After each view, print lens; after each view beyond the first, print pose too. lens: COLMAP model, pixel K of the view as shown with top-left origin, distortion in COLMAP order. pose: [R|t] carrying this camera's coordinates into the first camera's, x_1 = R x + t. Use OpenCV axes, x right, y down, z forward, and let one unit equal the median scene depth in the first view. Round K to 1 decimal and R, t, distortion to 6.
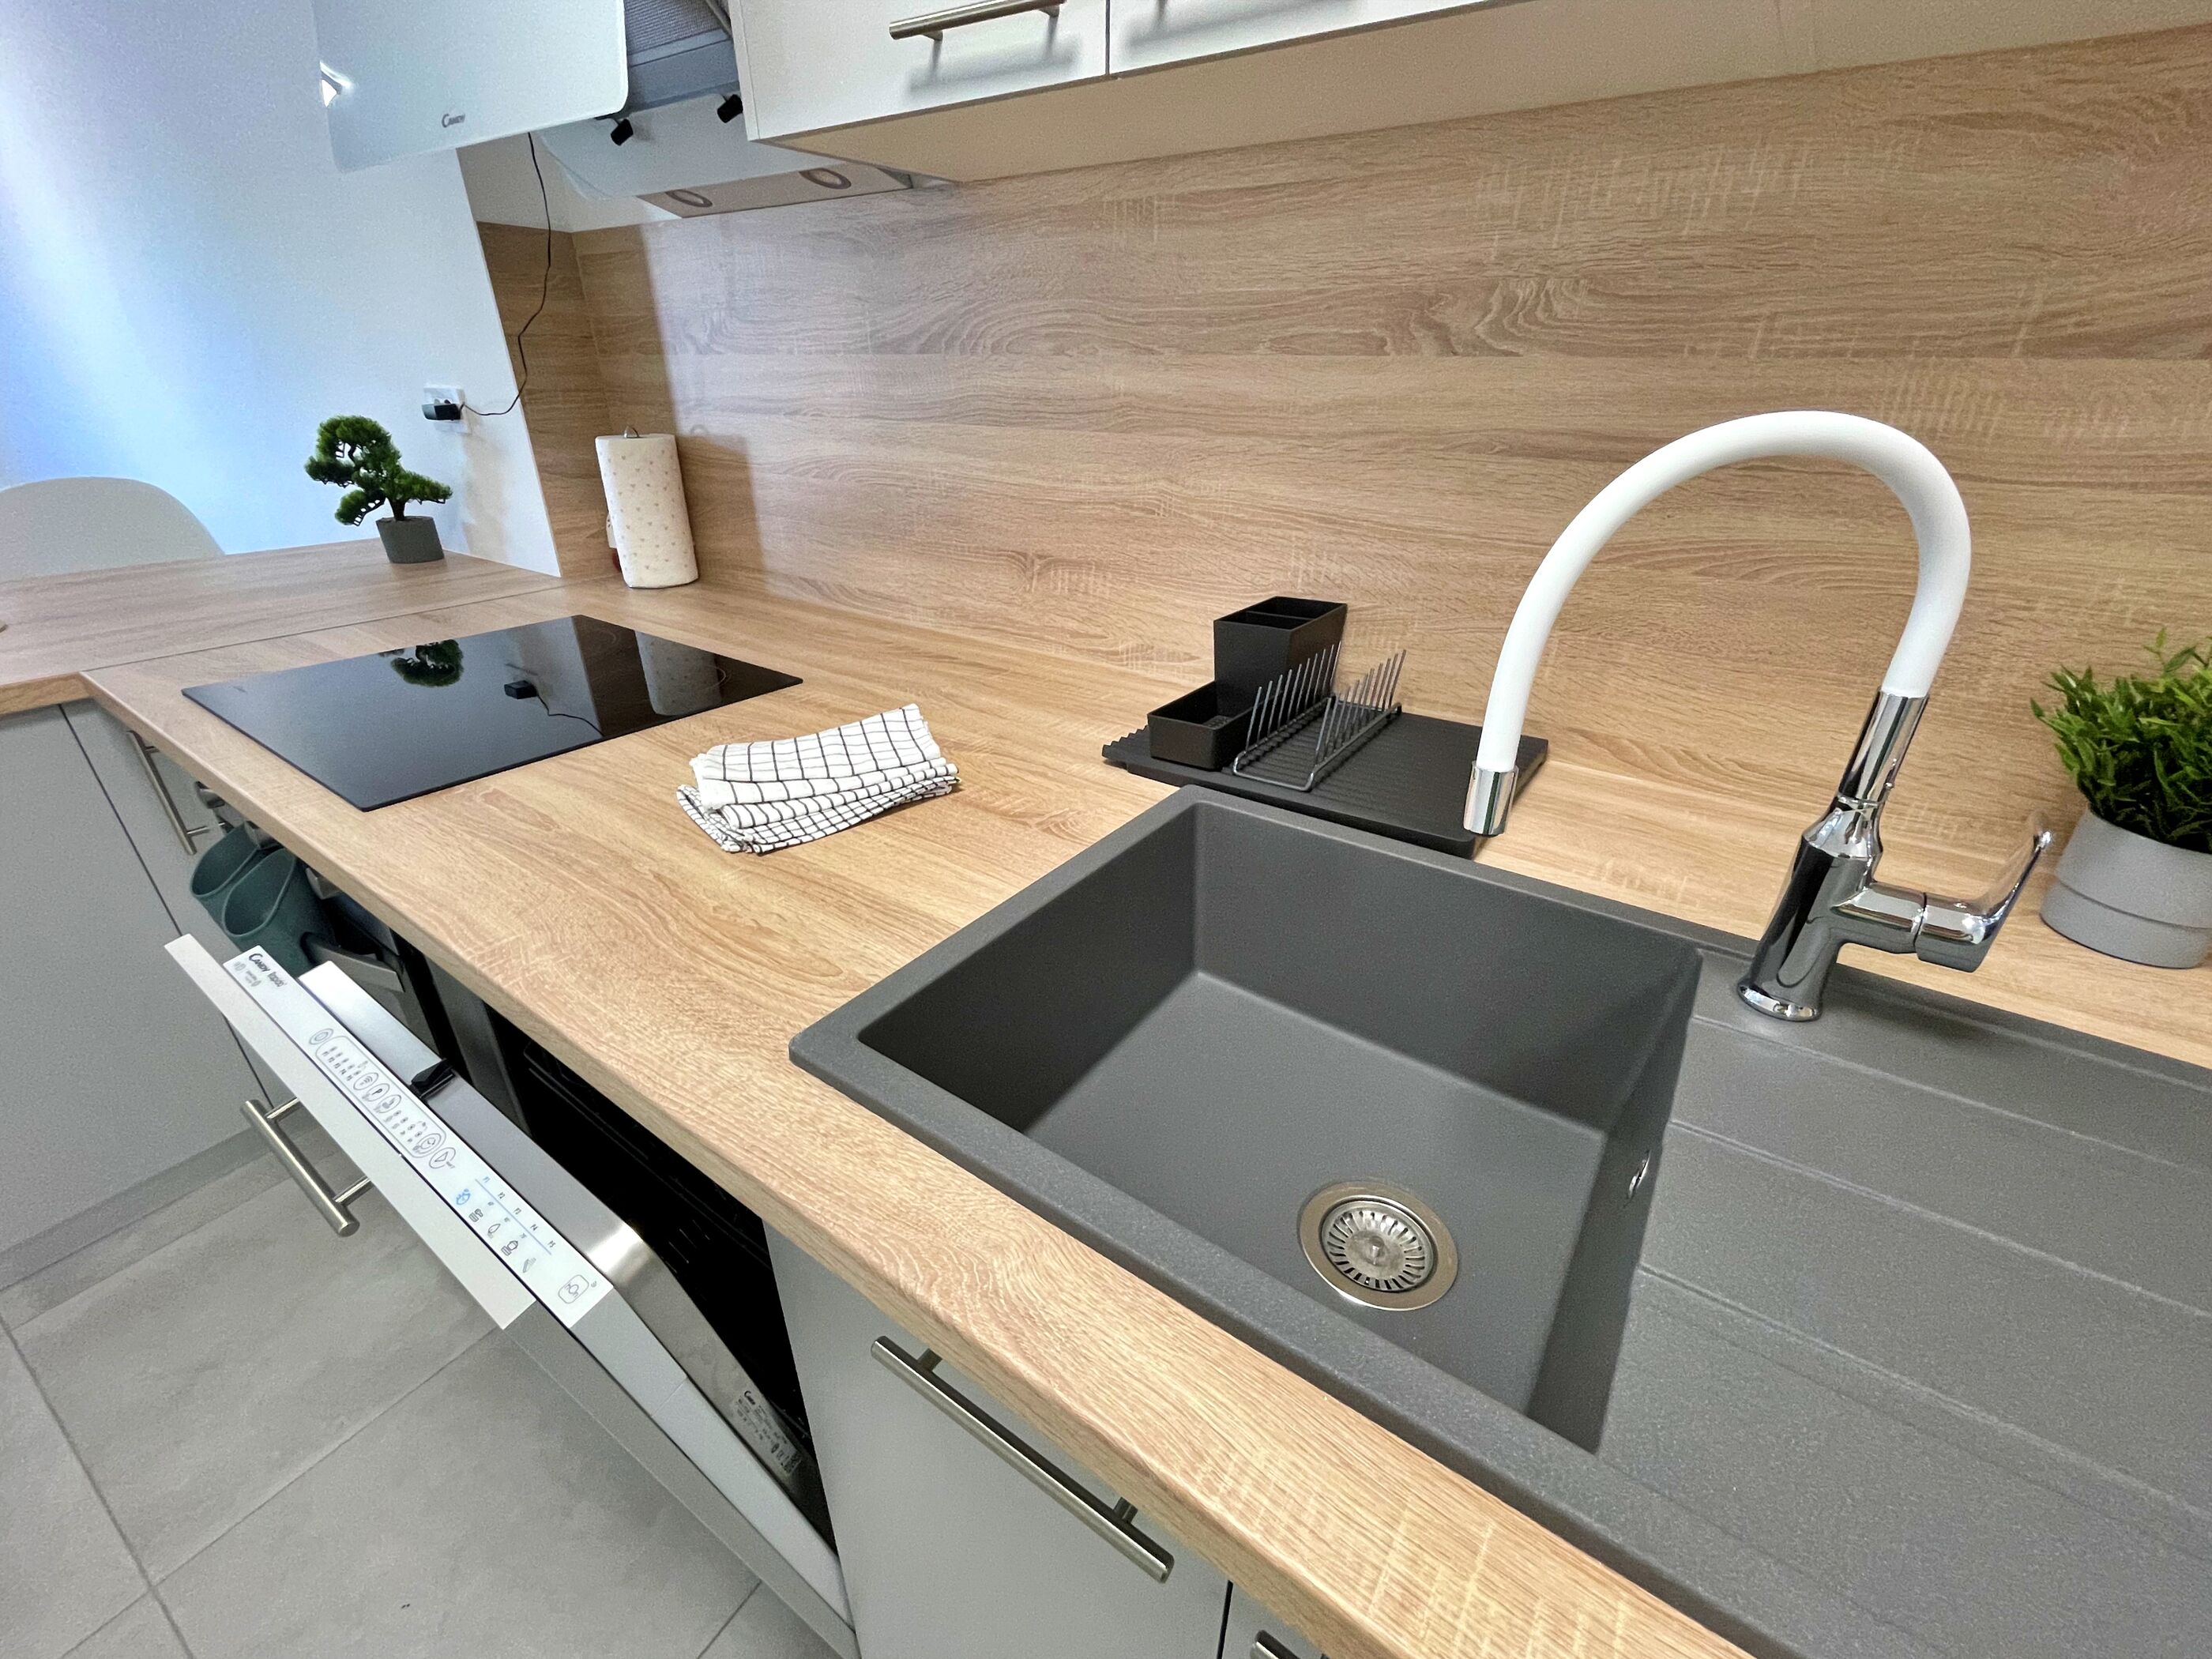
lens RADIAL K [[913.9, 0, 1084.4], [0, 913.9, 833.9], [0, 0, 1]] dist [-0.001289, 0.000216]
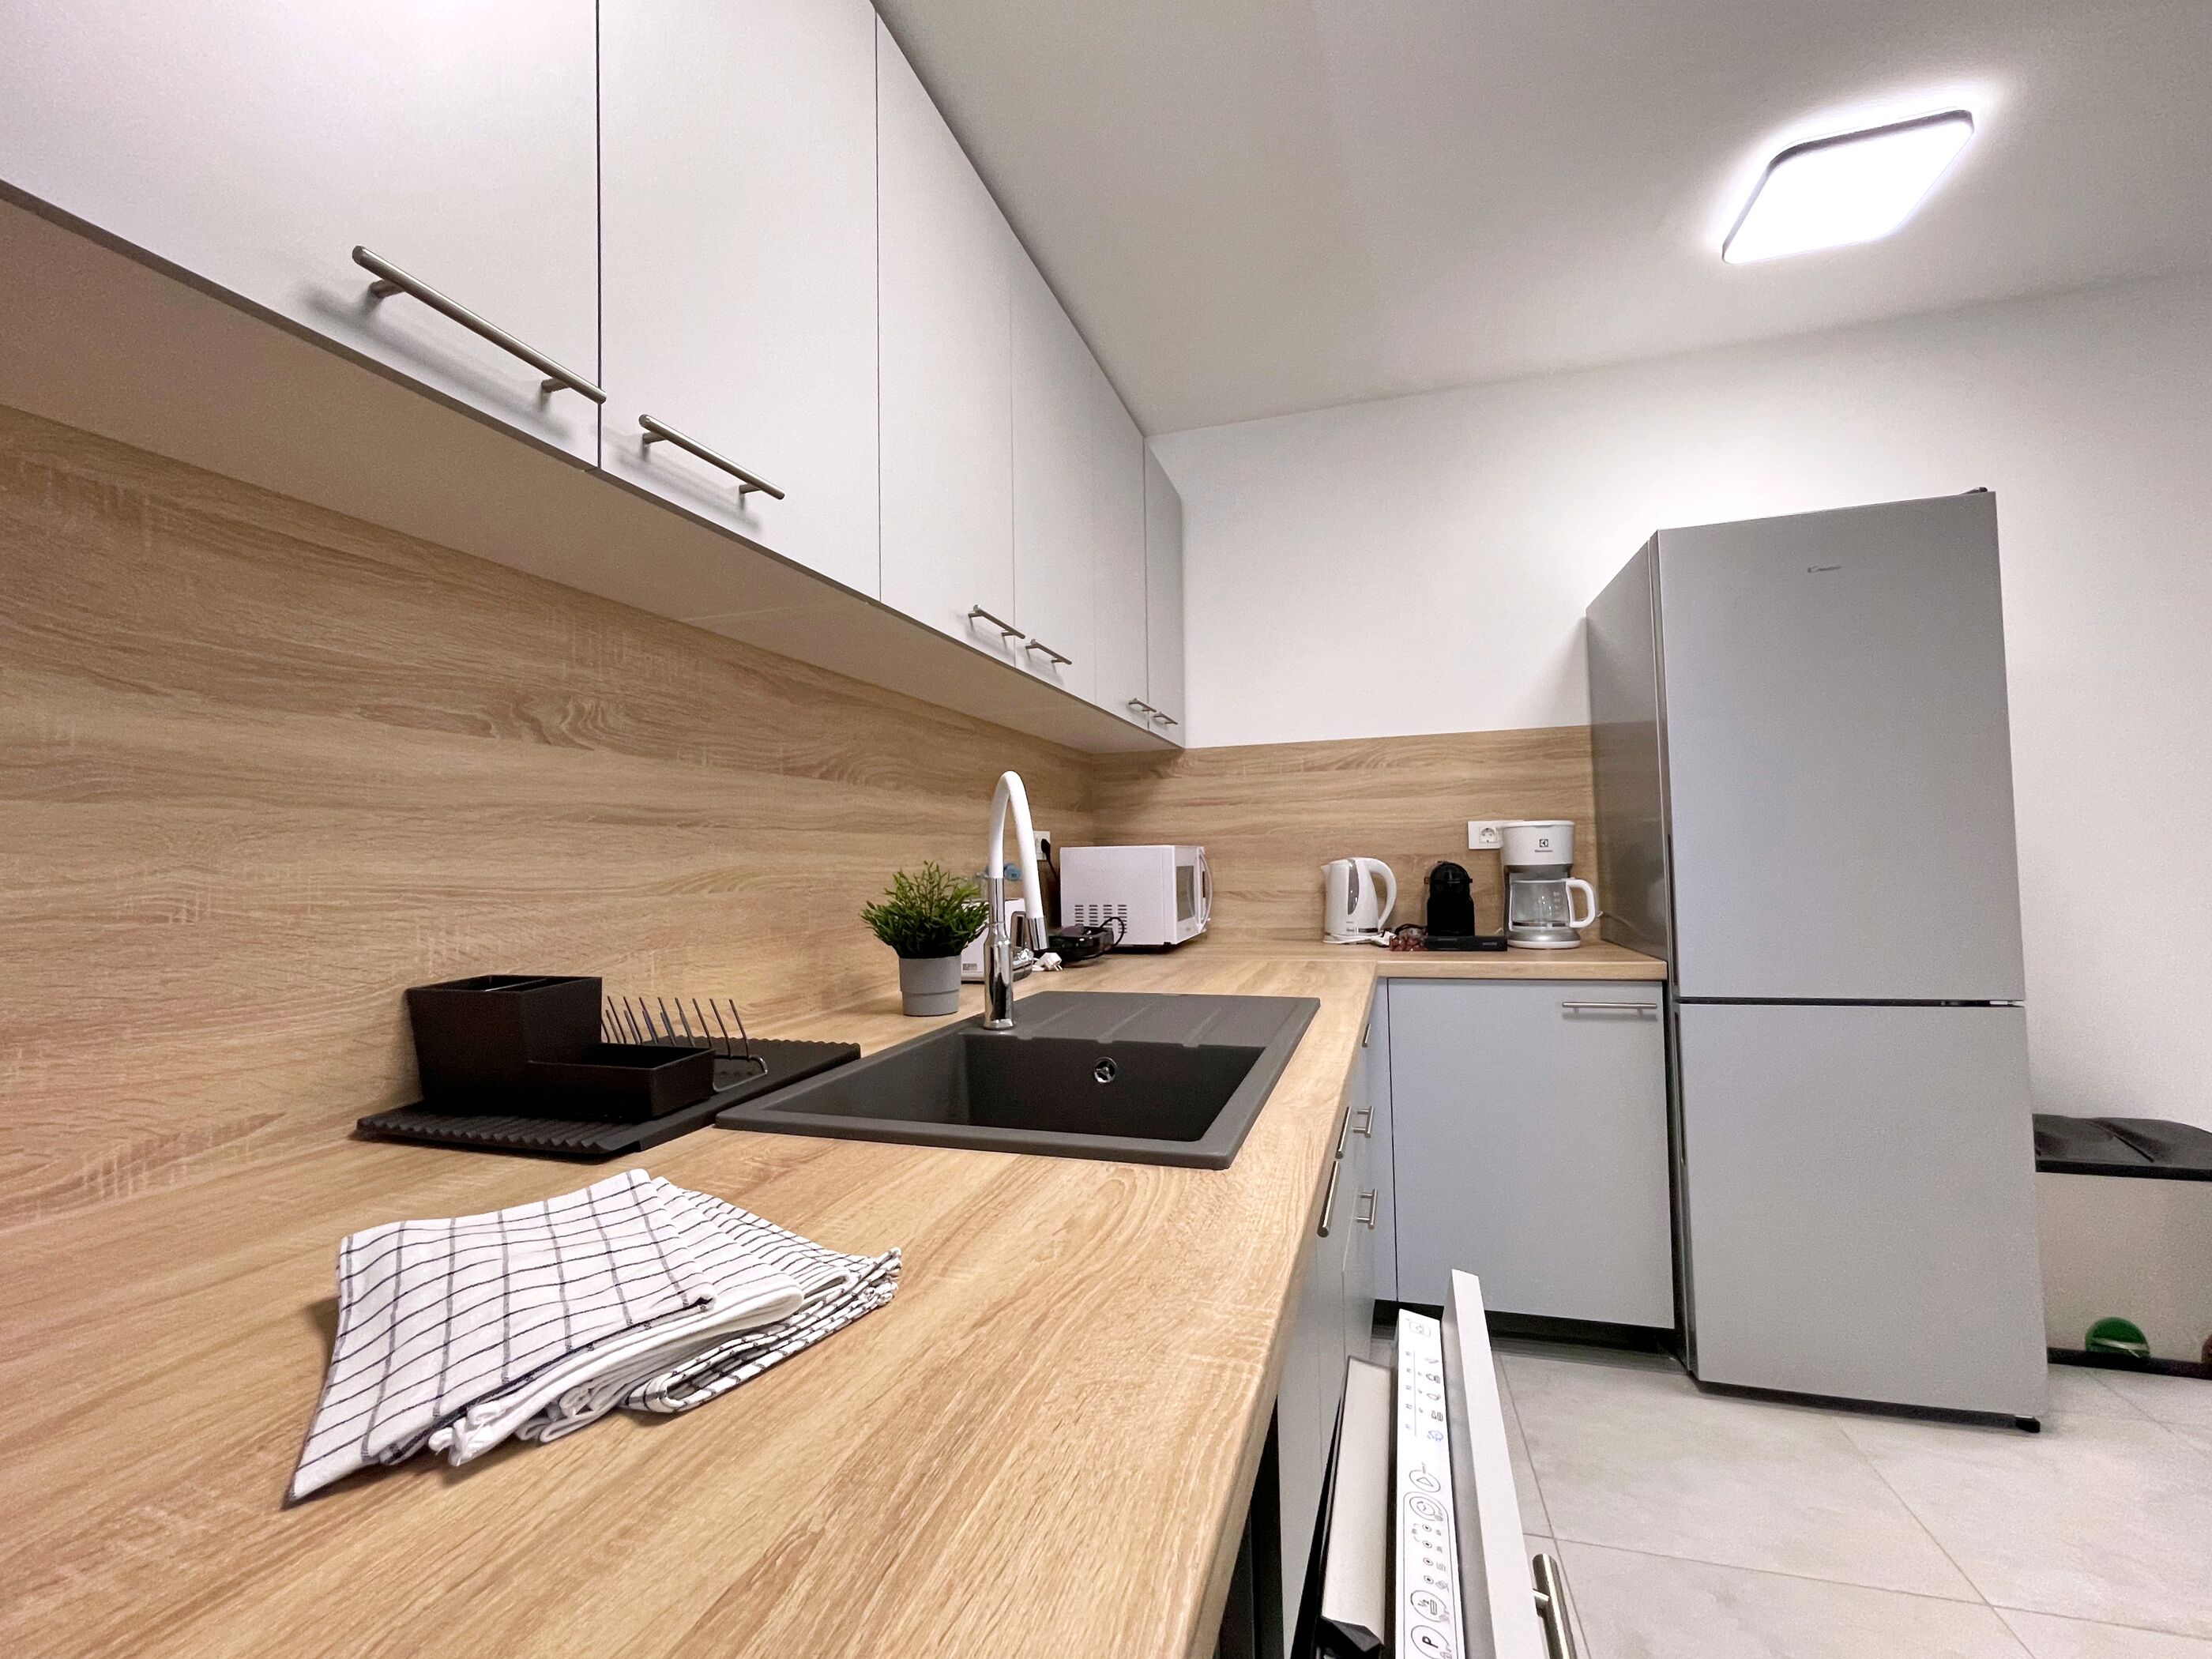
lens RADIAL K [[918.5, 0, 1100.6], [0, 918.5, 845.7], [0, 0, 1]] dist [-0.000371, 0.000128]
pose [[-0.299826, 0.014608, 0.953882, -0.749829], [0.454006, 0.881581, 0.129203, -0.197377], [-0.839037, 0.471806, -0.270954, 0.642235]]
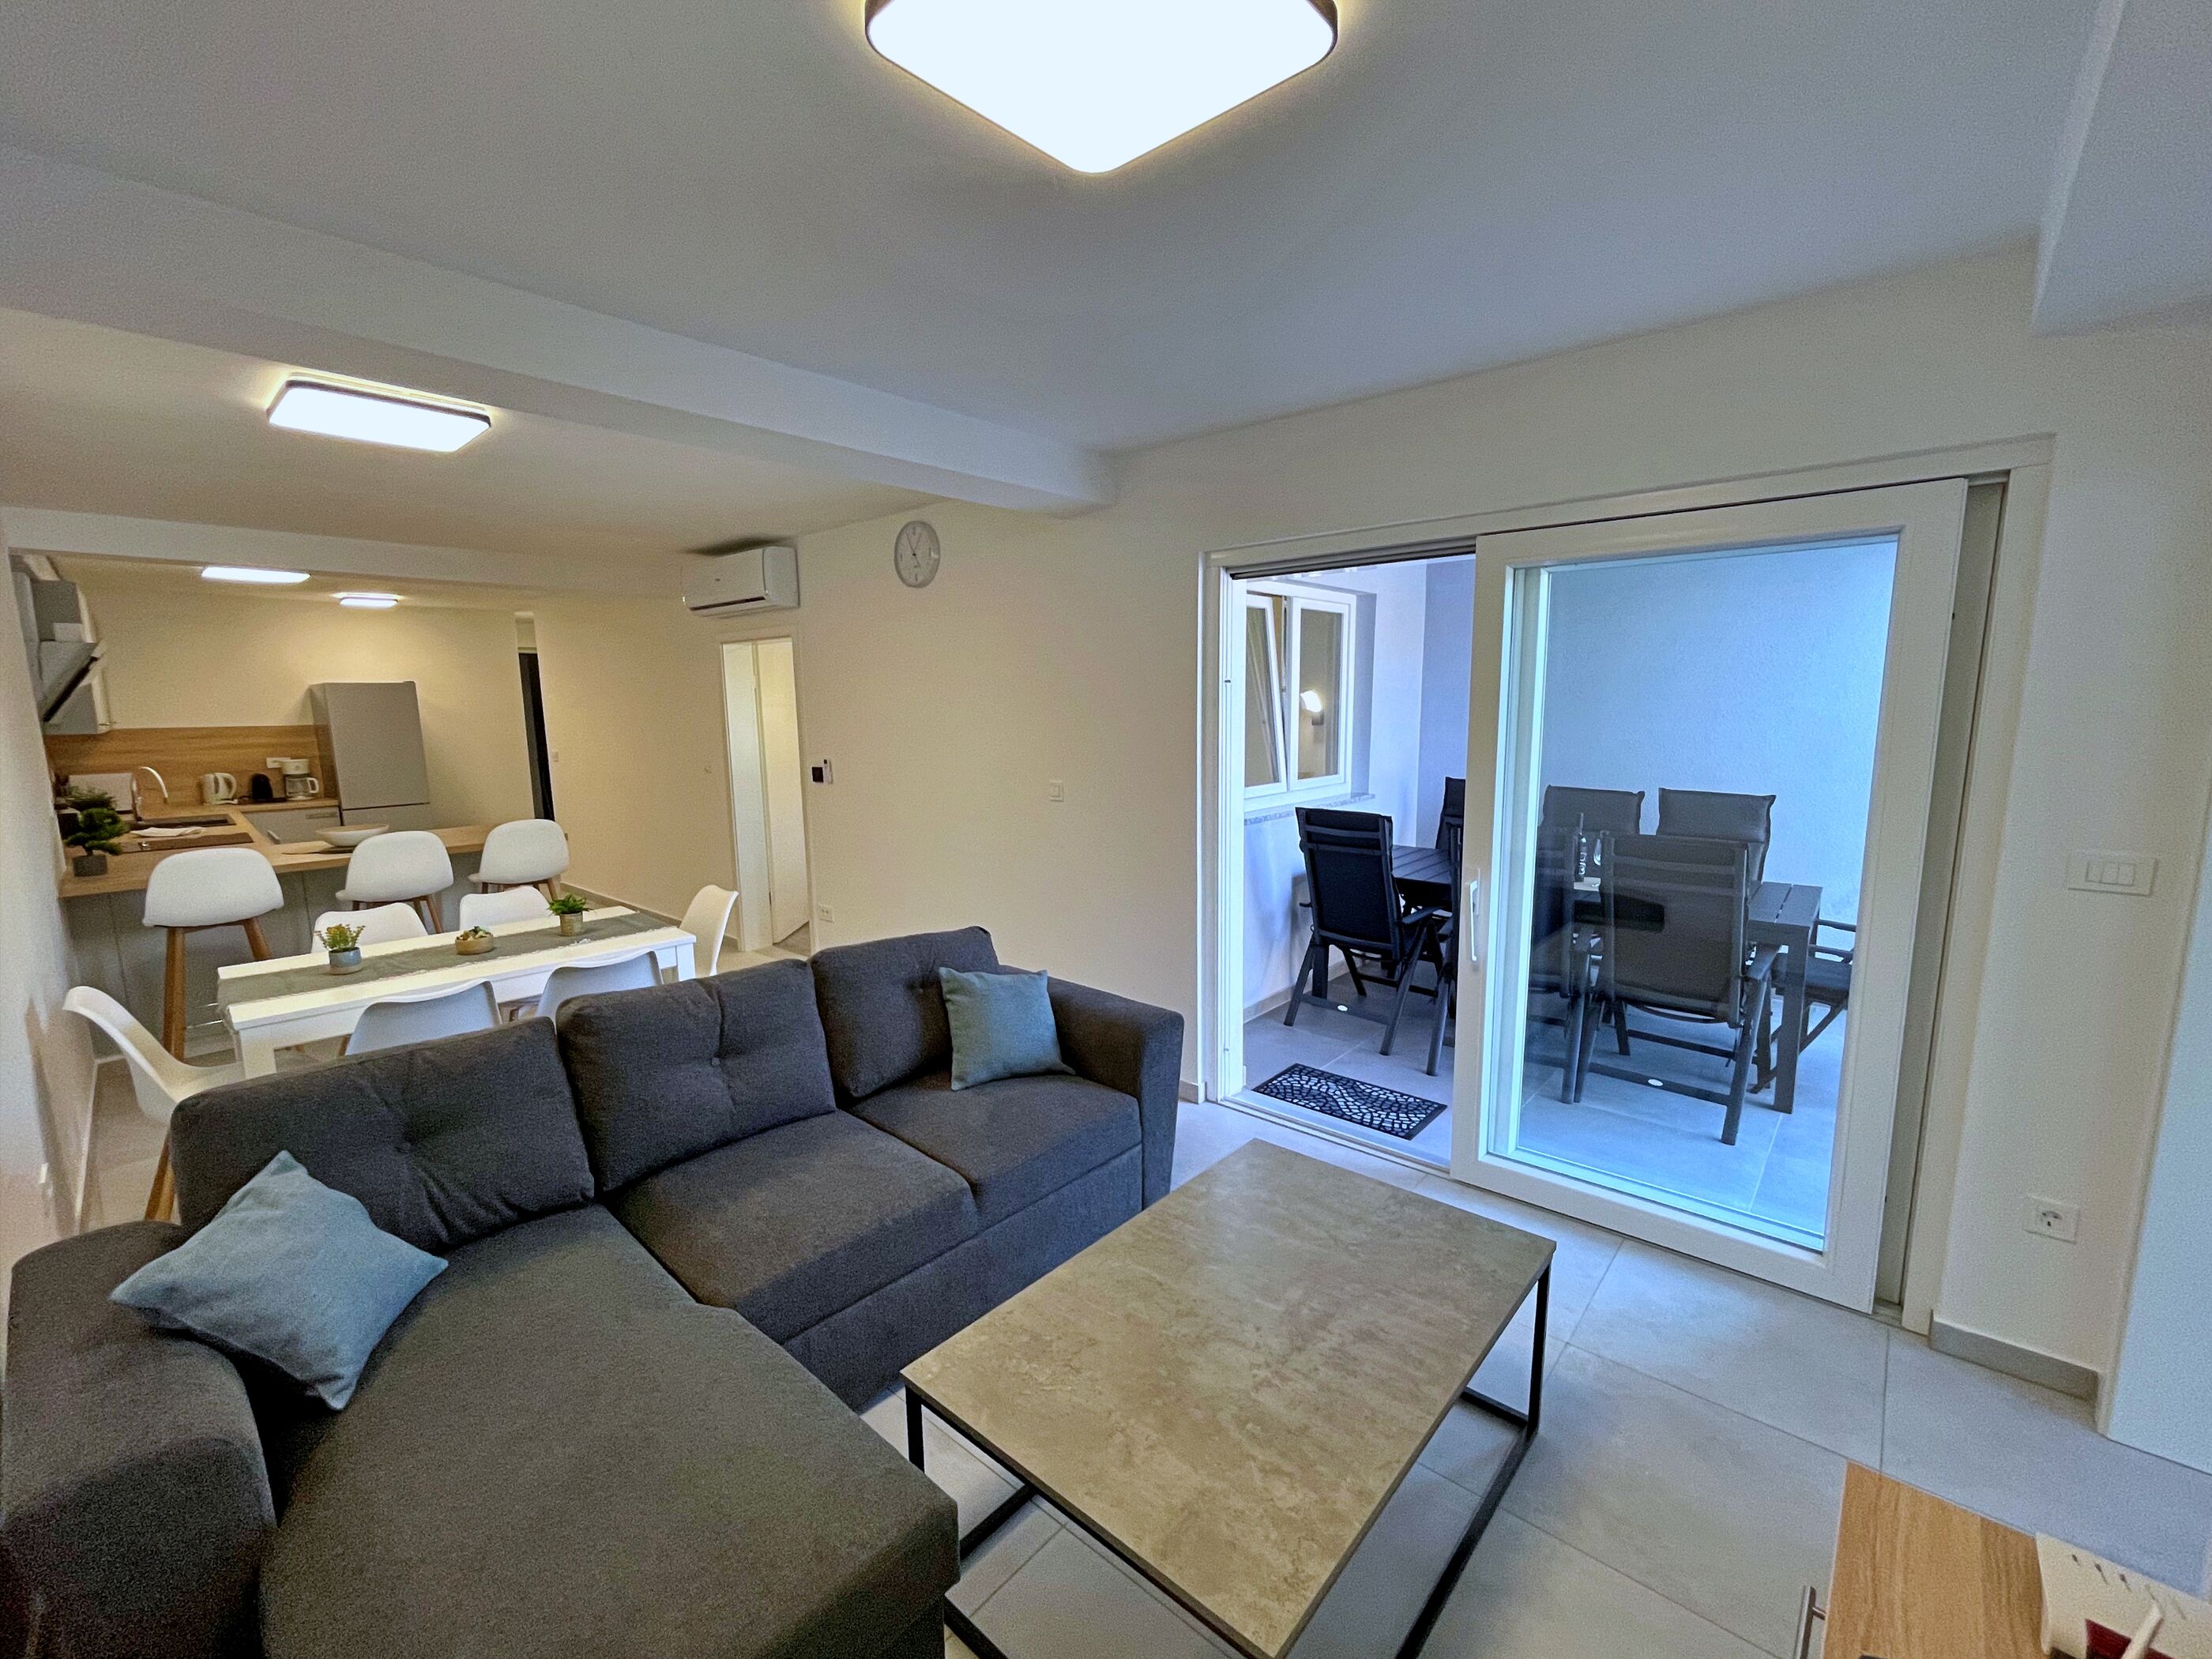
lens RADIAL K [[925.0, 0, 1098.5], [0, 925.0, 837.8], [0, 0, 1]] dist [0.007418, -0.000006]
pose [[-0.988243, -0.016584, 0.151989, -5.722957], [0.074591, 0.815469, 0.573974, -2.444305], [-0.133461, 0.578563, -0.804645, 4.096217]]
